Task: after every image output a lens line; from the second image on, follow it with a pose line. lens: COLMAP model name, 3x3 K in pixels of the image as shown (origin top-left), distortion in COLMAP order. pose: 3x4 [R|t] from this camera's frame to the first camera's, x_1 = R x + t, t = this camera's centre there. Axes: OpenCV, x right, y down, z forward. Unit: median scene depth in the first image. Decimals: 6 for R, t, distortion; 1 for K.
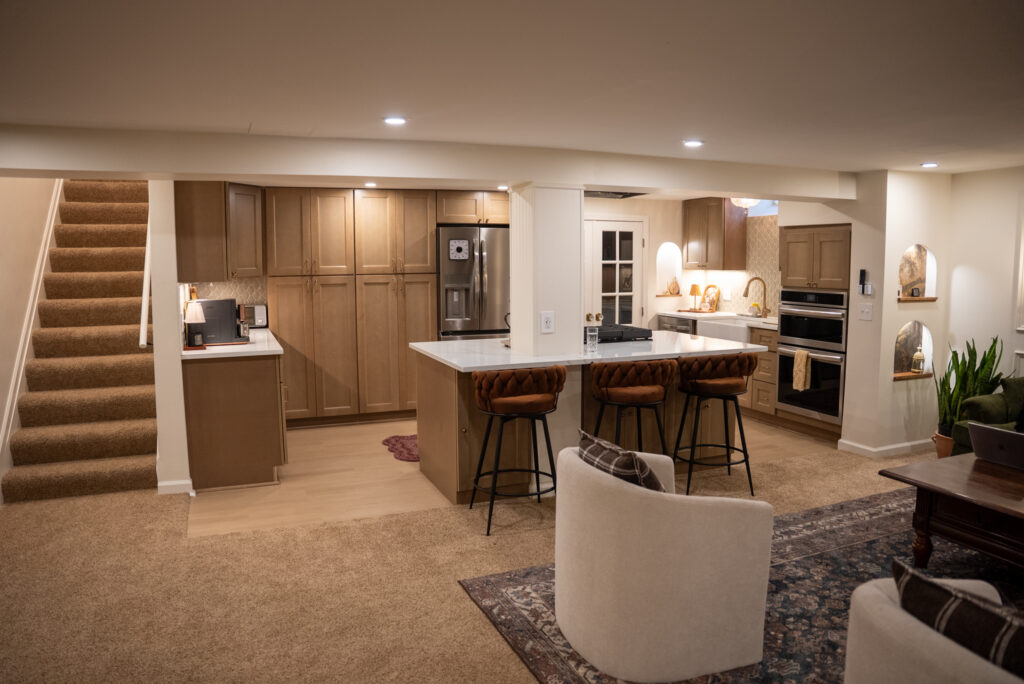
lens RADIAL K [[720.0, 0, 512.0], [0, 720.0, 342.0], [0, 0, 1]] dist [-0.115965, 0.002276]
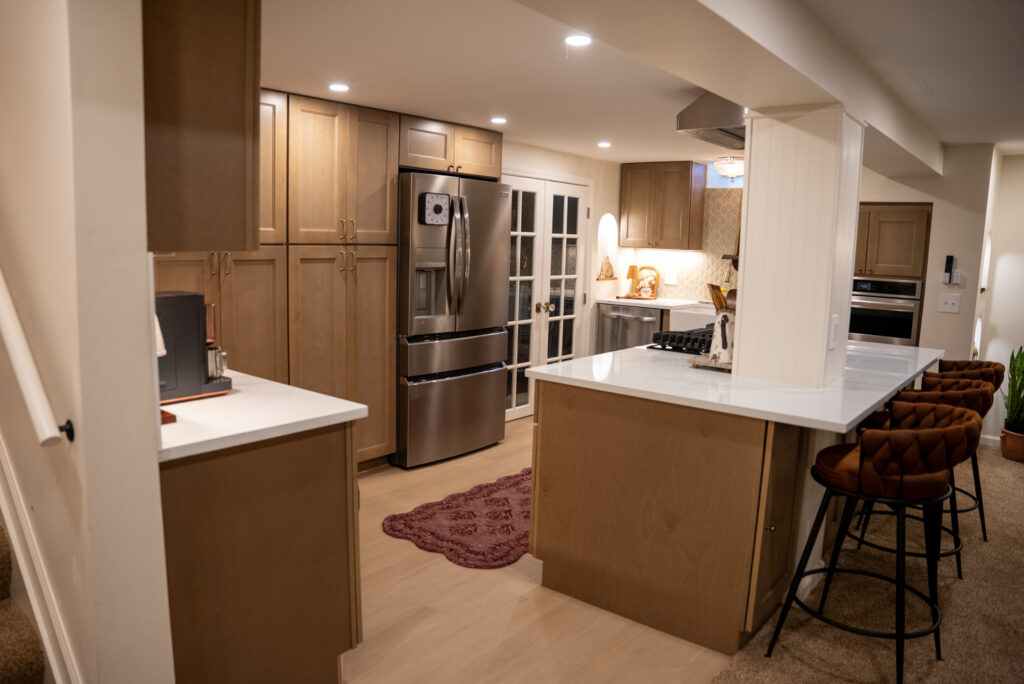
lens RADIAL K [[720.0, 0, 512.0], [0, 720.0, 342.0], [0, 0, 1]] dist [-0.115965, 0.002276]
pose [[0.878839, -0.037884, 0.475612, -0.322460], [0.022491, 0.999024, 0.038017, -0.031785], [-0.476588, -0.022714, 0.878833, 0.394130]]
